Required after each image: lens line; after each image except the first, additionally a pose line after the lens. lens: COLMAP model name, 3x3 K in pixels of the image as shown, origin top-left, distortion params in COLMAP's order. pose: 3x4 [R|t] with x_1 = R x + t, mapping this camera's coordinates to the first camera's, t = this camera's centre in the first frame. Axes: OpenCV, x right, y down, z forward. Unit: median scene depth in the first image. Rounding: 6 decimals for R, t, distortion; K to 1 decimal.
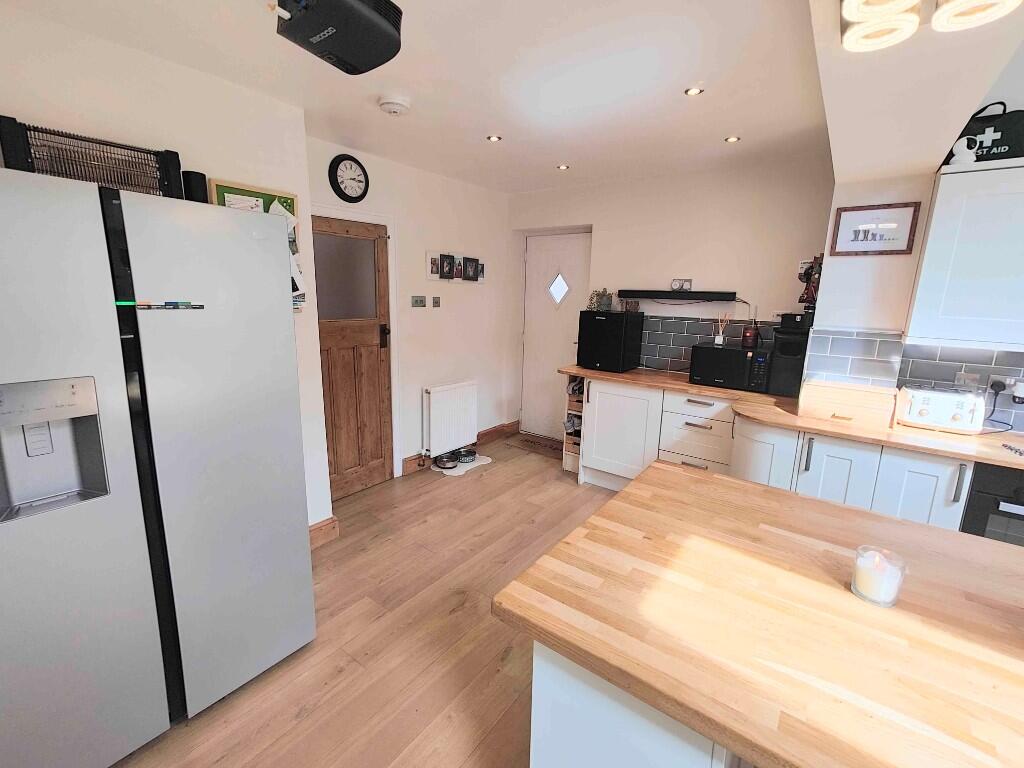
lens RADIAL K [[451.4, 0, 506.6], [0, 451.4, 380.7], [0, 0, 1]] dist [0.001039, -0.000253]
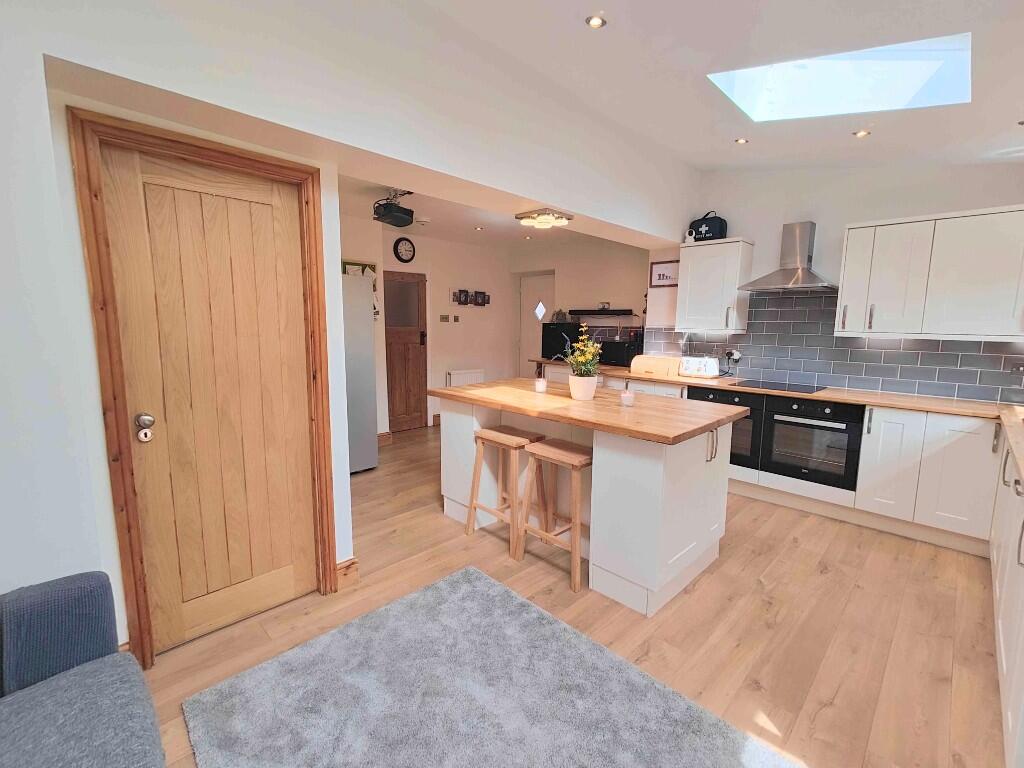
lens RADIAL K [[451.4, 0, 514.7], [0, 451.4, 382.5], [0, 0, 1]] dist [0.001039, -0.000253]
pose [[0.992629, 0.006219, -0.121034, 0.278187], [-0.013854, 0.997958, -0.062348, 0.168925], [0.120399, 0.063565, 0.990688, -0.628565]]
